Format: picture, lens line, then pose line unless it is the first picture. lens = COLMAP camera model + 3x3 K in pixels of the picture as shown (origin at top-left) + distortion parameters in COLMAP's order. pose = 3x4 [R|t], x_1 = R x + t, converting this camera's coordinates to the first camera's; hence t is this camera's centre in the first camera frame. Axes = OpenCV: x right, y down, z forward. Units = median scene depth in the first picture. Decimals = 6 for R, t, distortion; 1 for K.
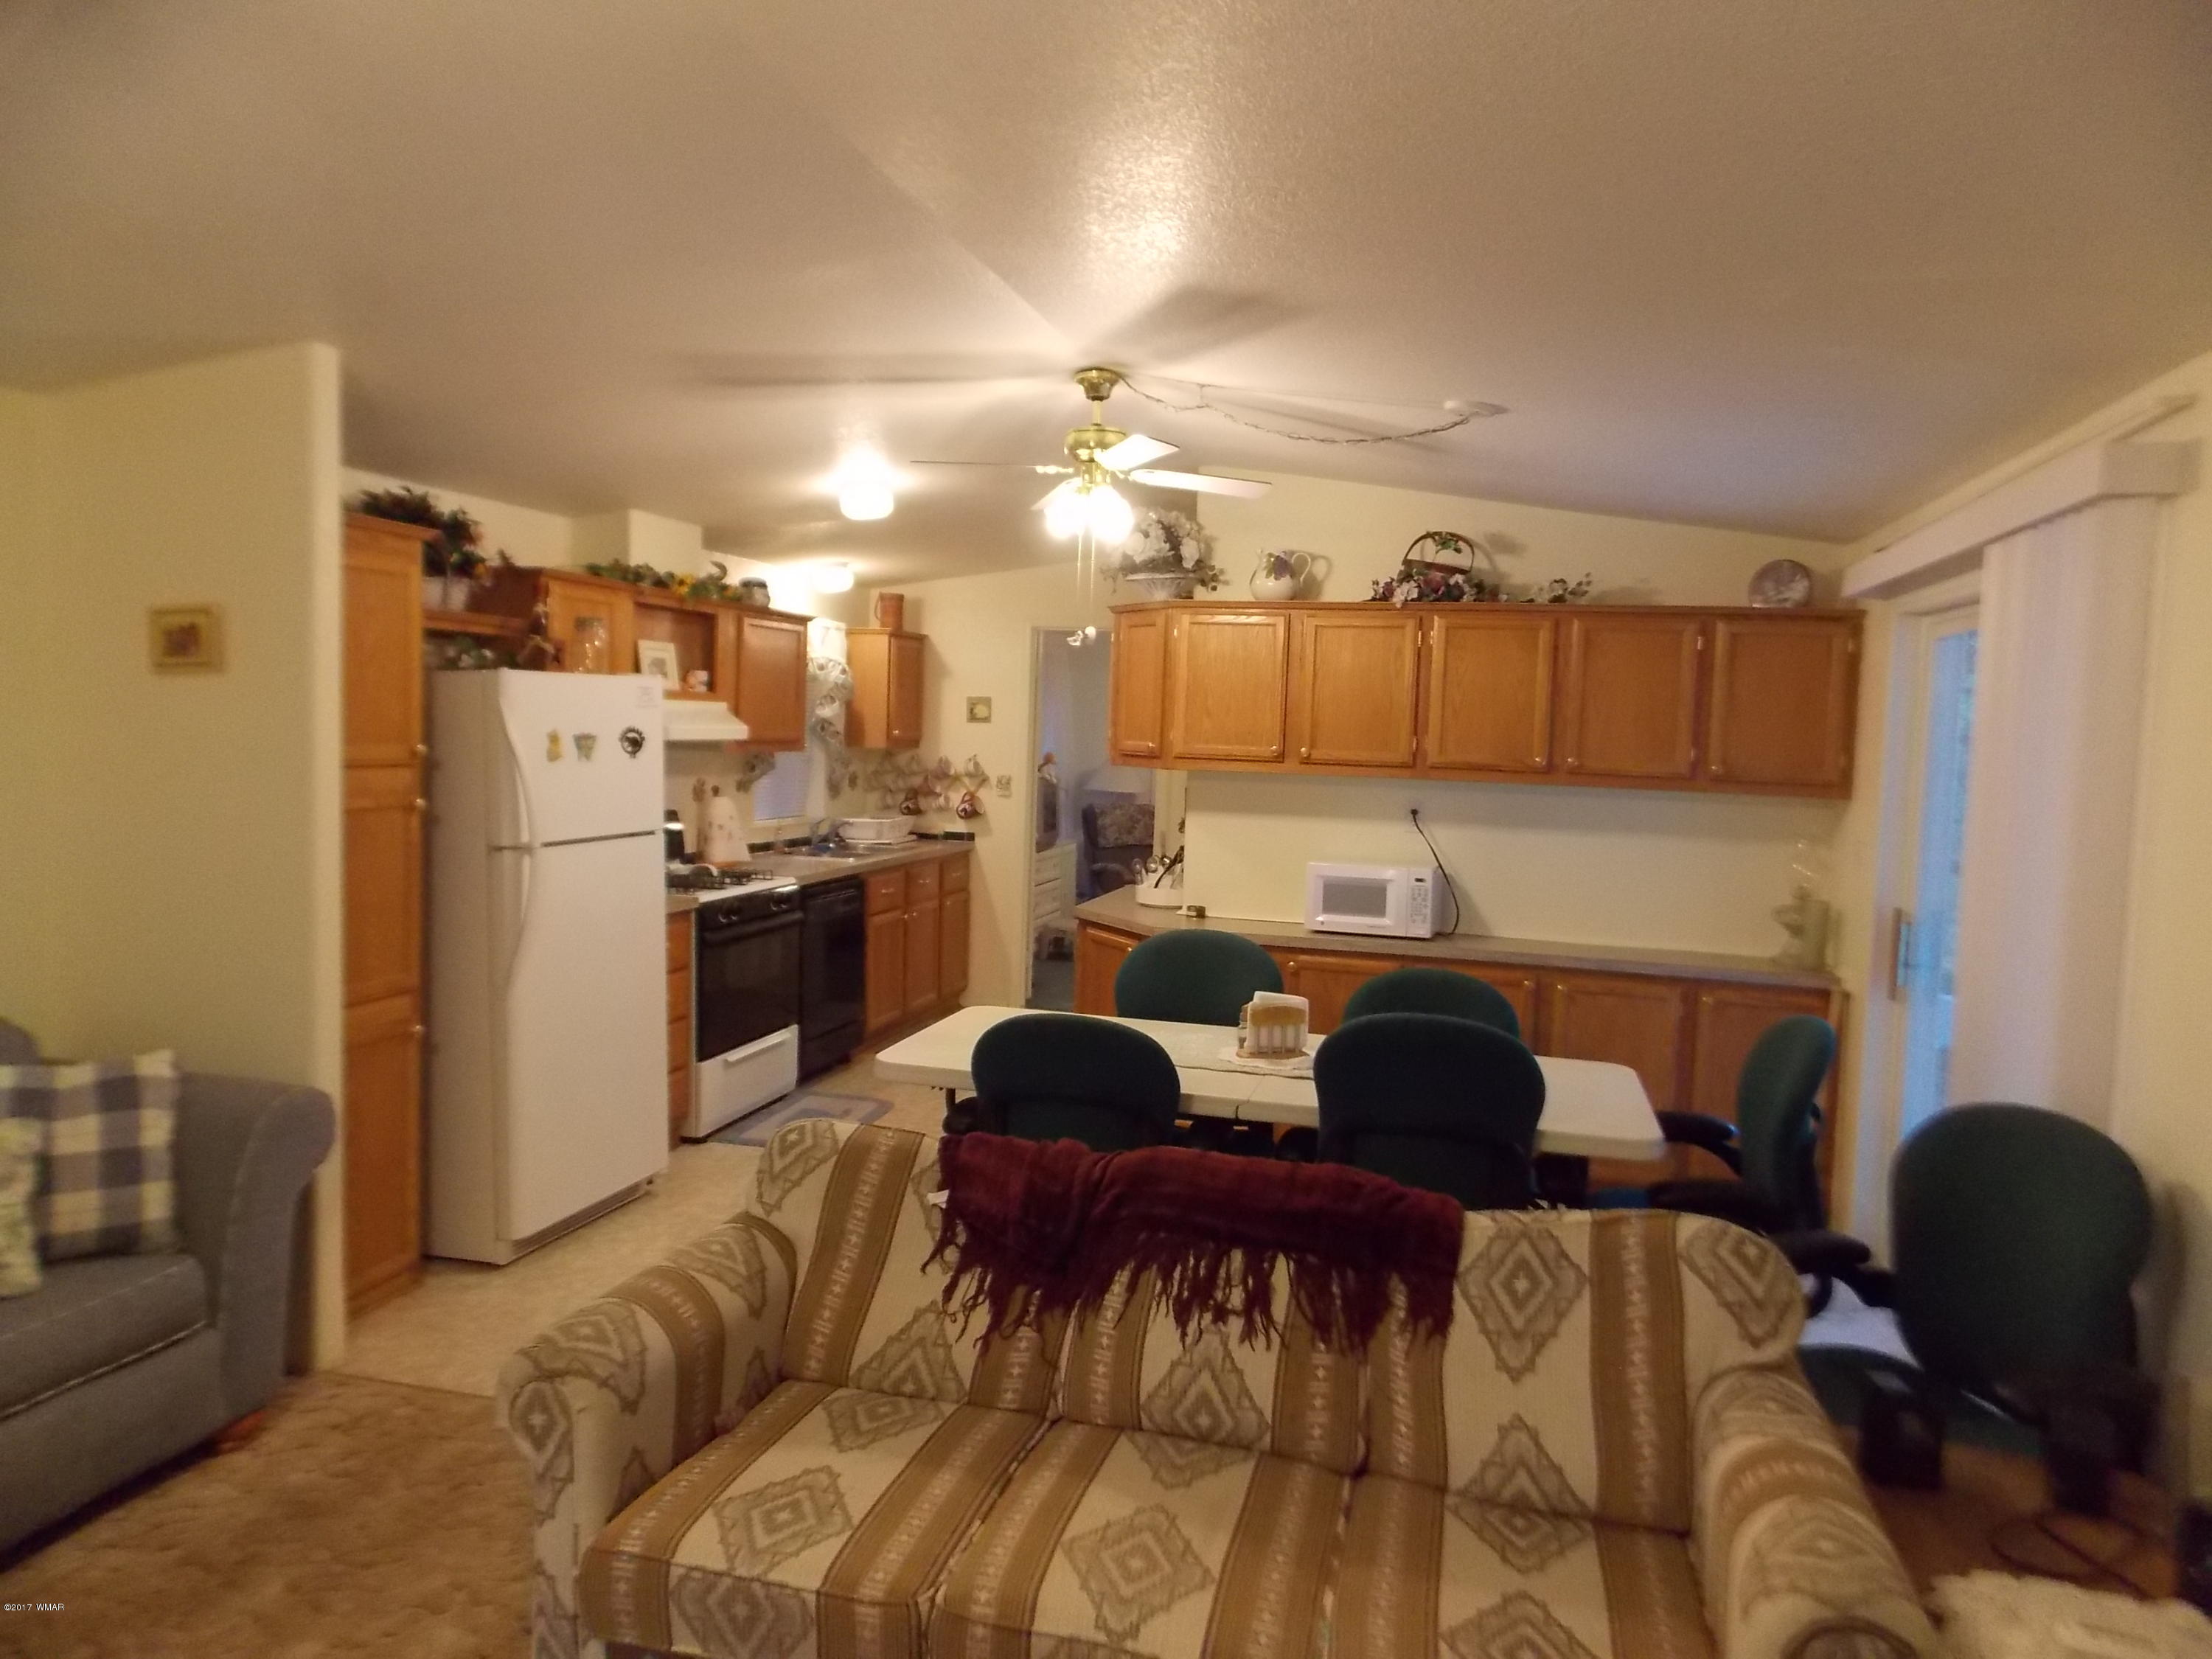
lens RADIAL K [[1481.9, 0, 1107.0], [0, 1481.9, 812.8], [0, 0, 1]] dist [0.034178, -0.026225]
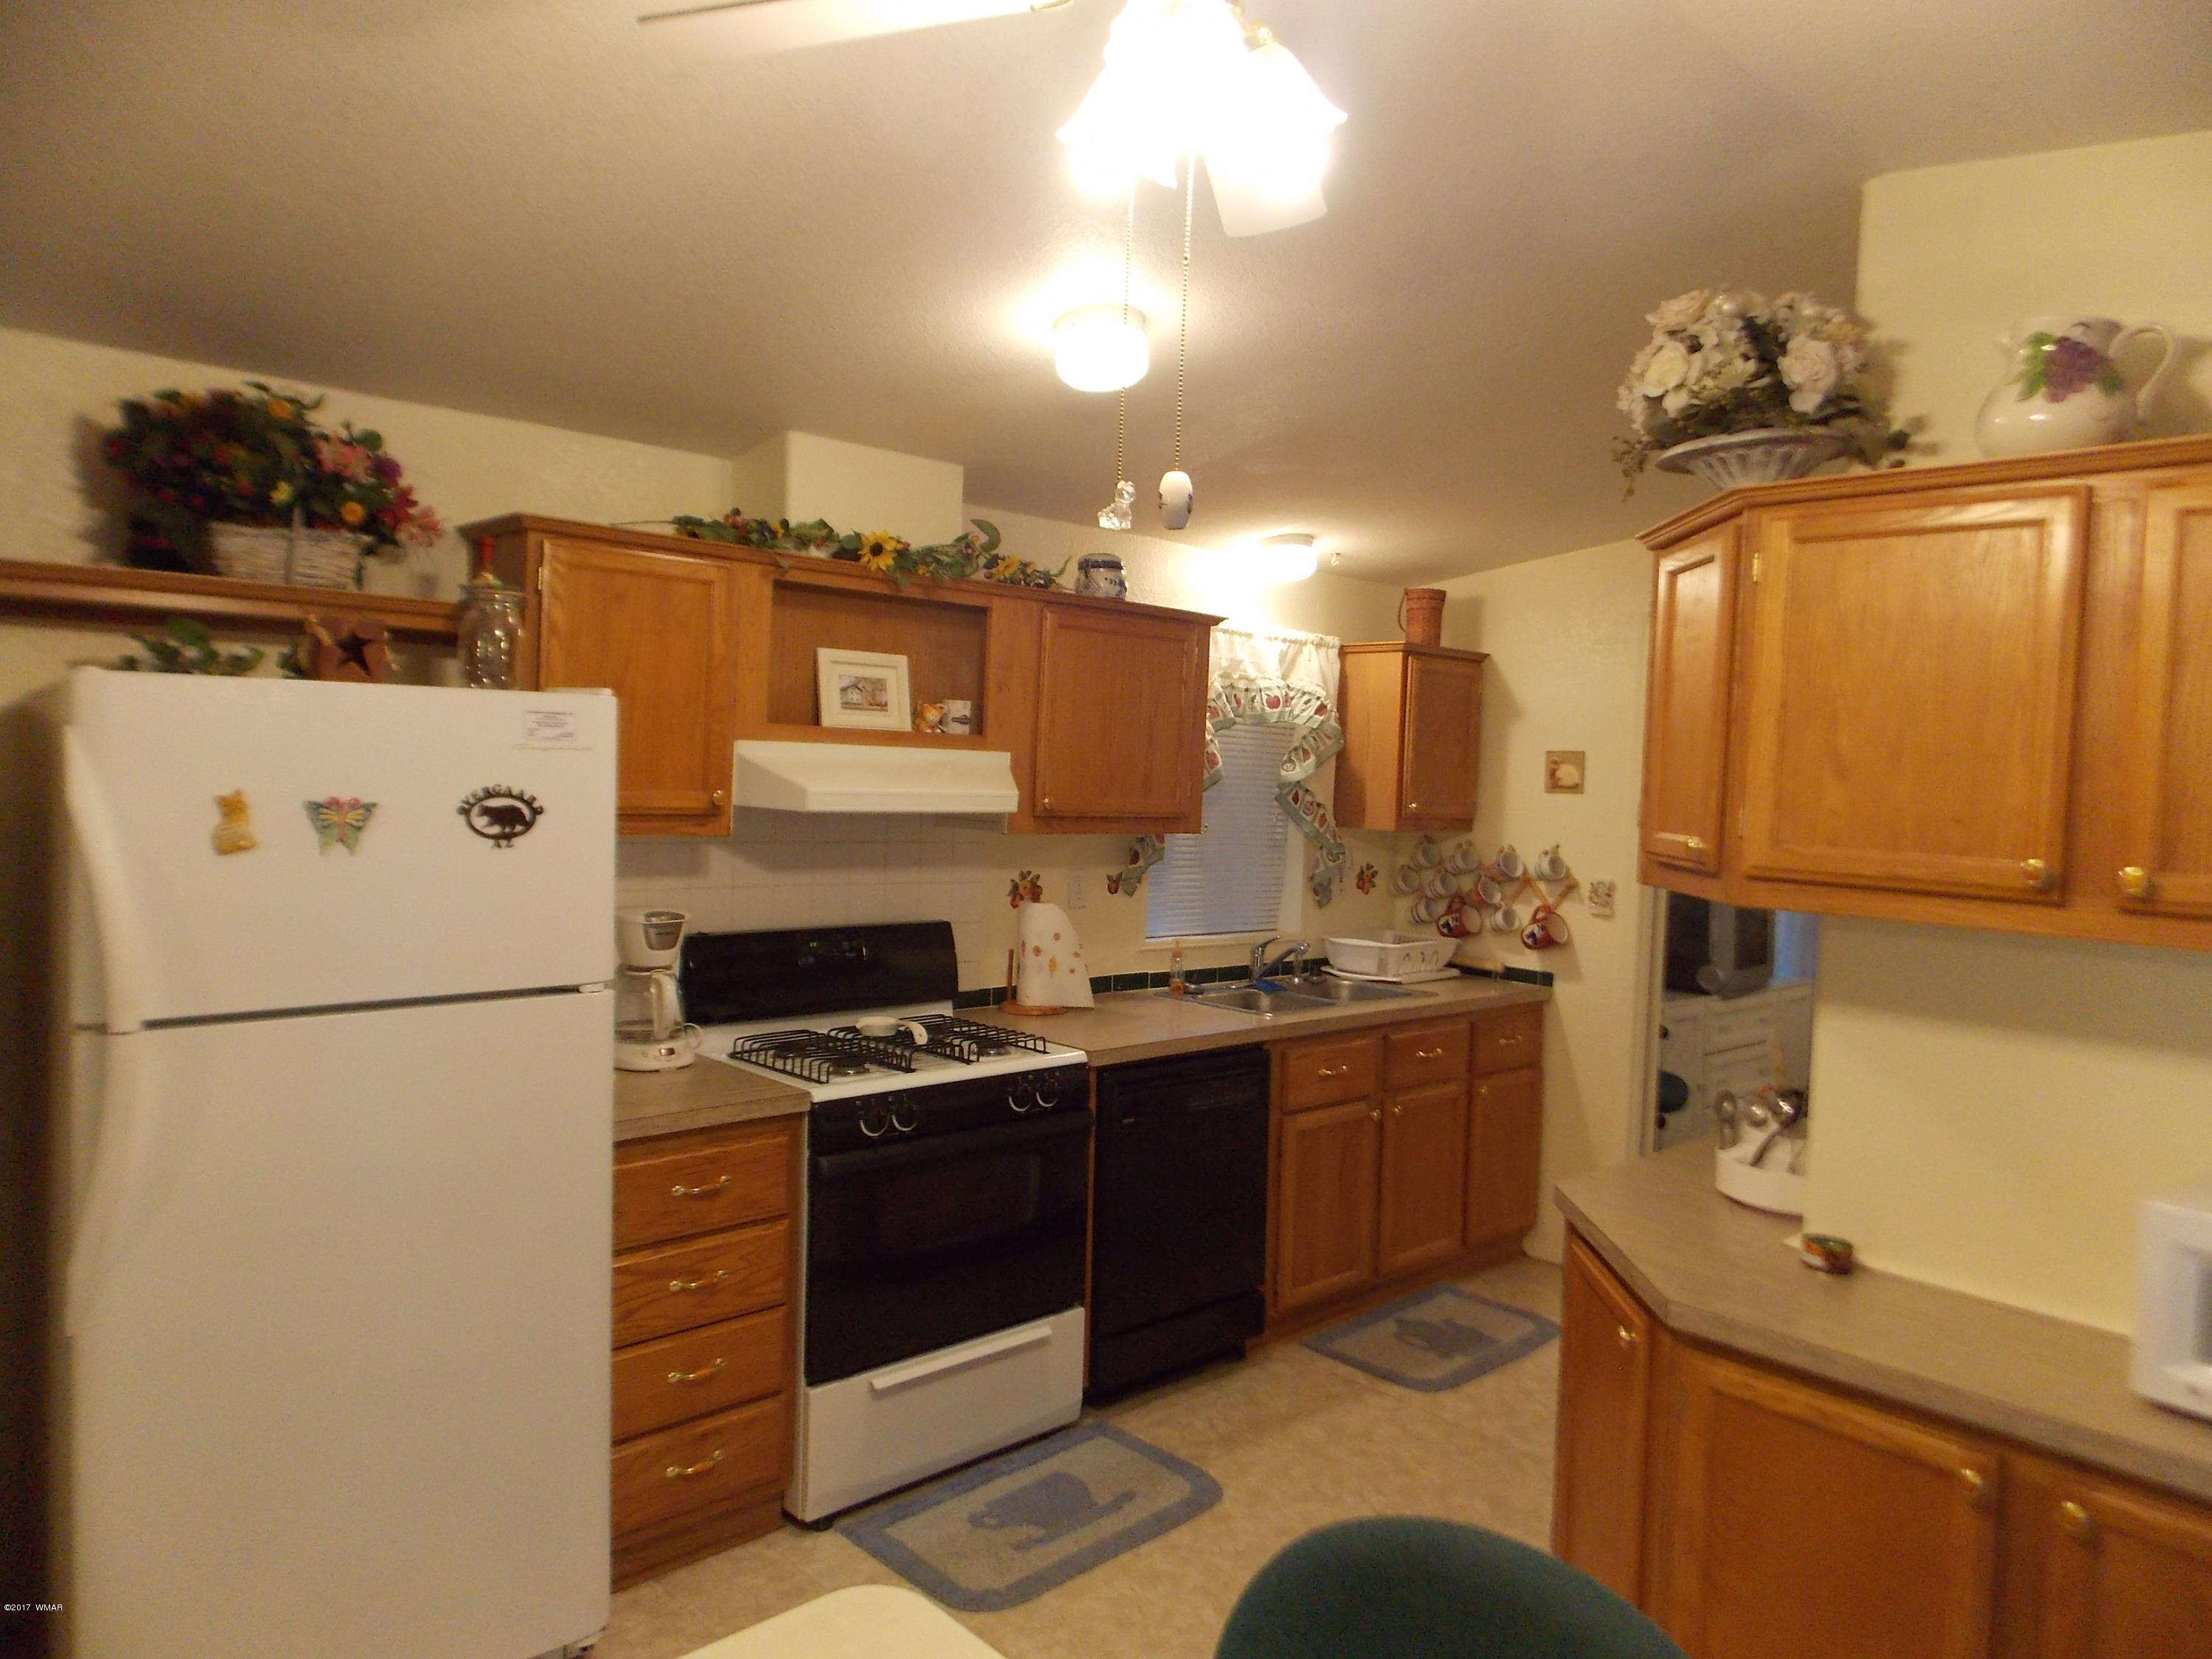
lens RADIAL K [[1478.9, 0, 1102.9], [0, 1478.9, 821.2], [0, 0, 1]] dist [0.018024, -0.015613]
pose [[0.849389, 0.021604, -0.527325, 0.109425], [-0.043874, 0.998594, -0.029758, -0.033425], [0.525941, 0.048412, 0.849142, 0.567723]]
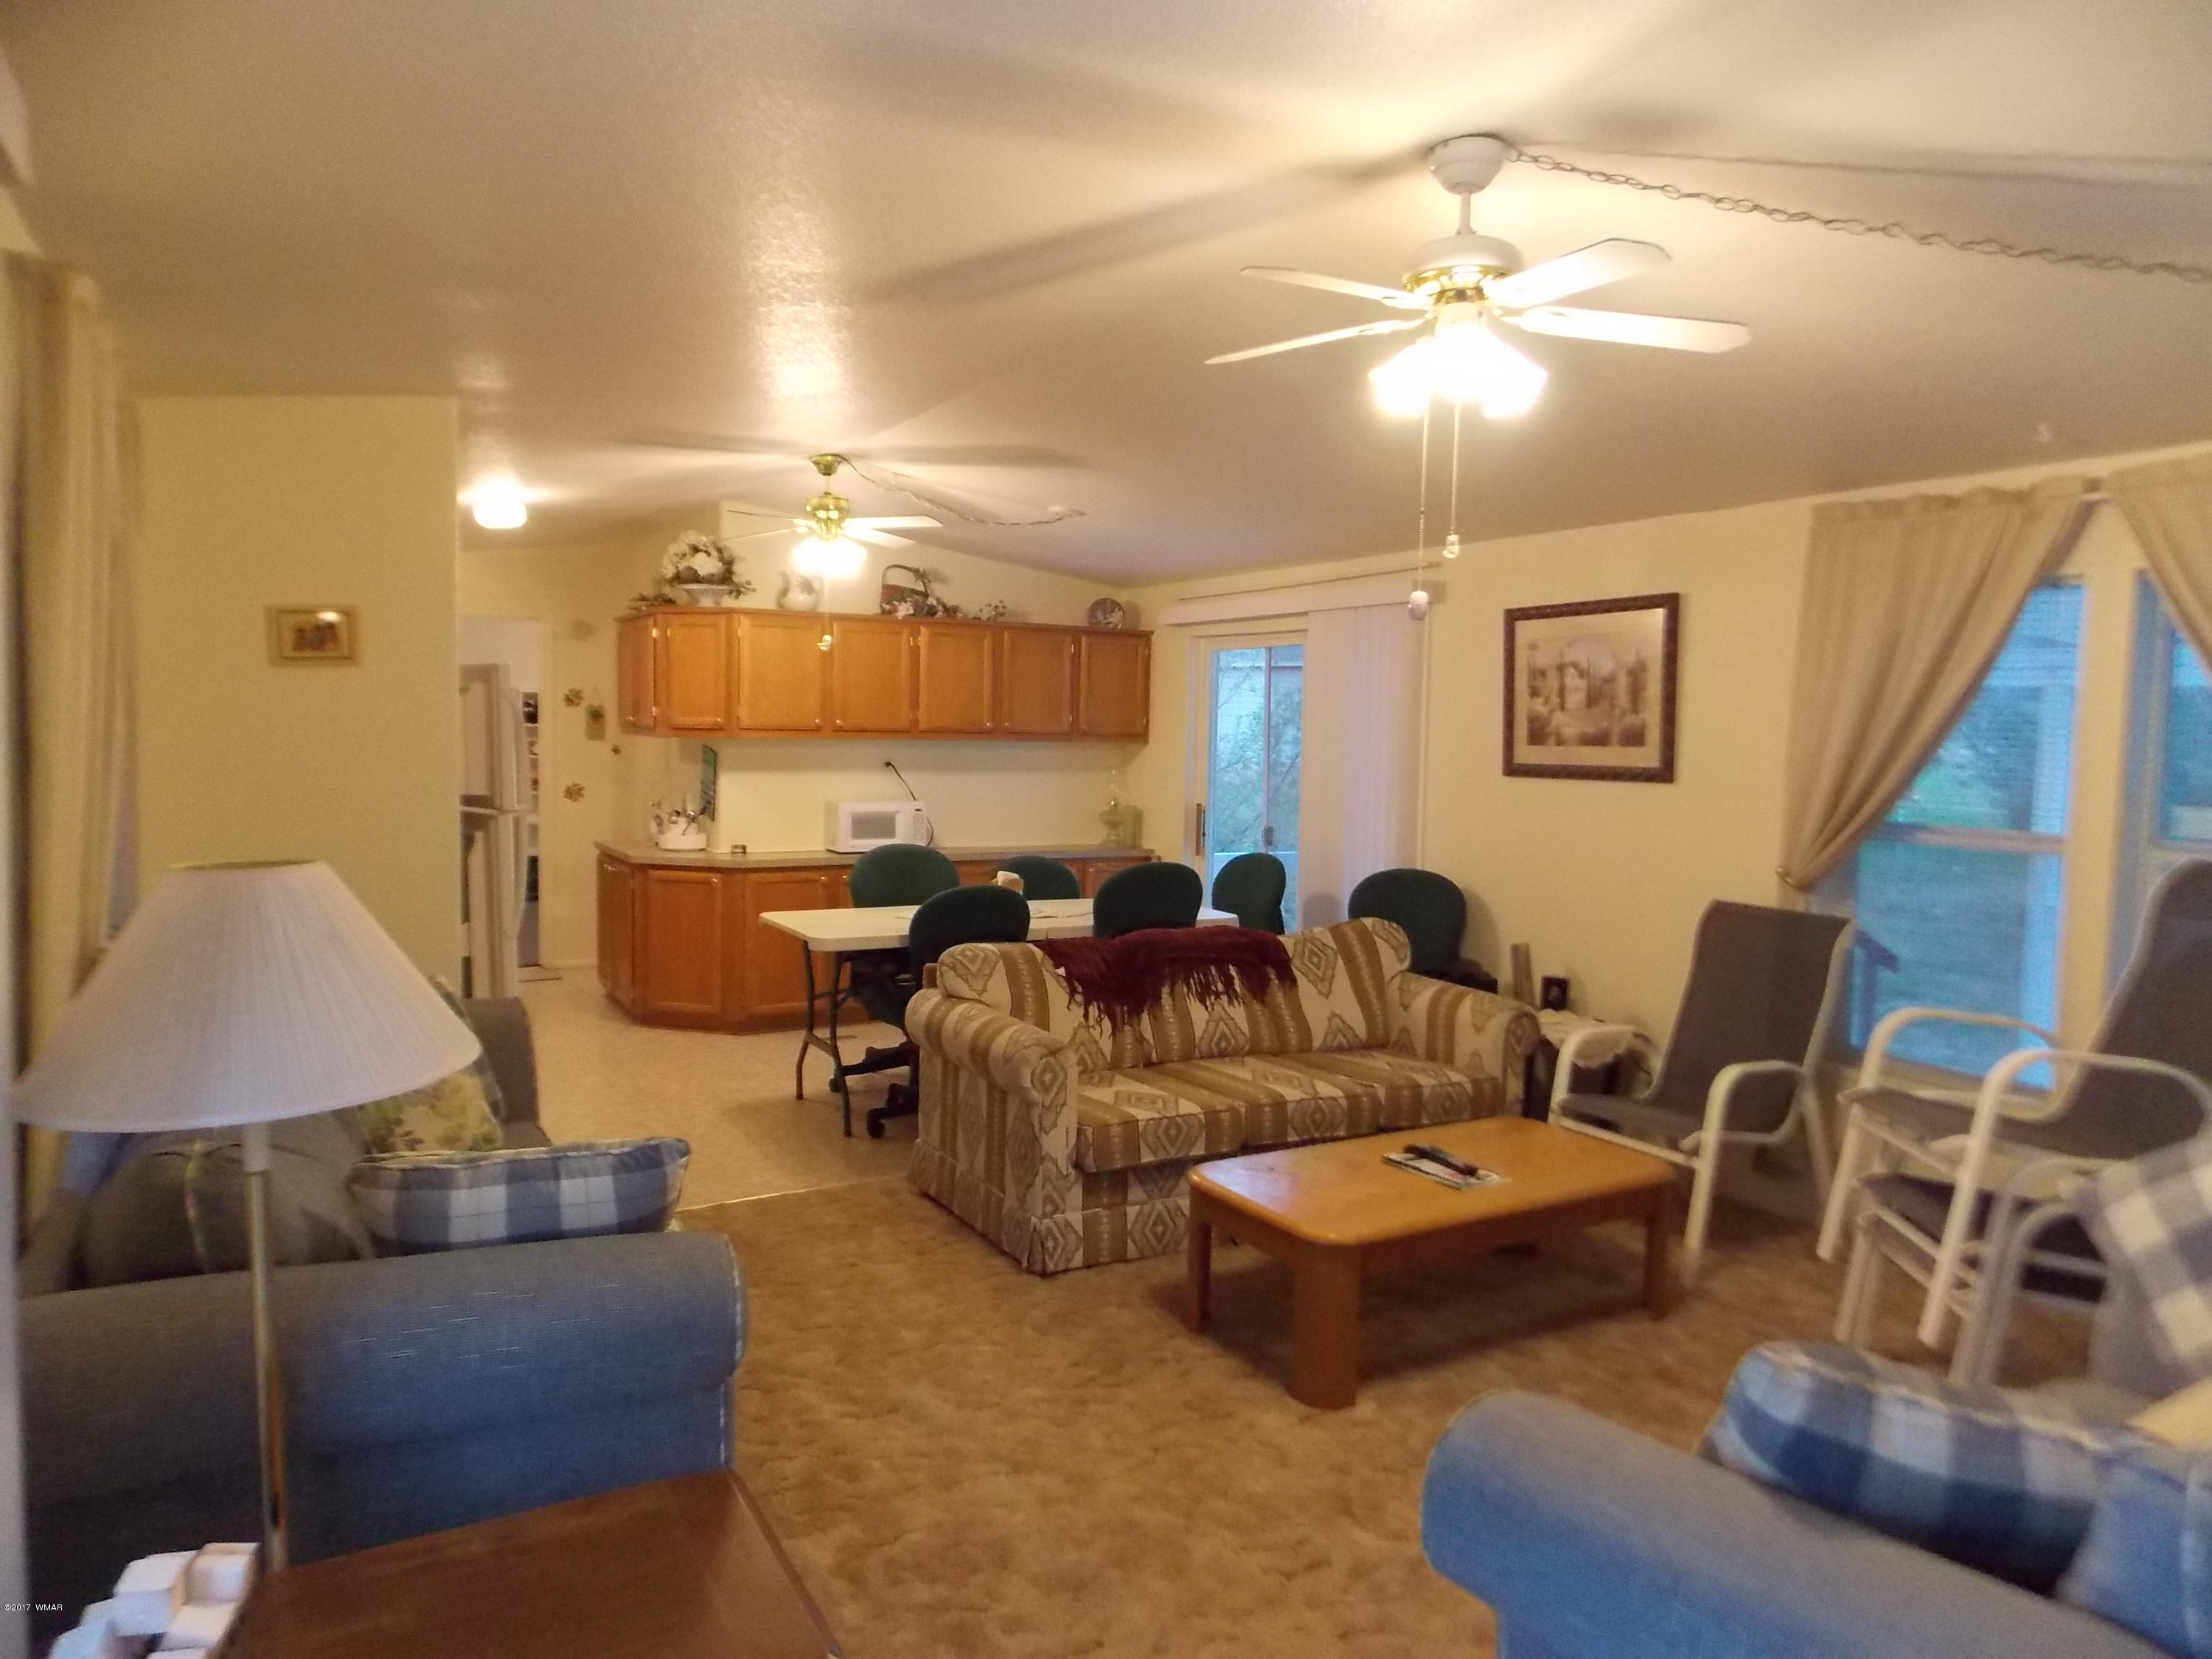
lens RADIAL K [[1481.9, 0, 1107.0], [0, 1481.9, 812.8], [0, 0, 1]] dist [0.034178, -0.026225]
pose [[0.723000, -0.062364, 0.688027, -0.625794], [0.048853, 0.998039, 0.039128, 0.000703], [-0.689118, 0.005323, 0.724629, -0.162124]]
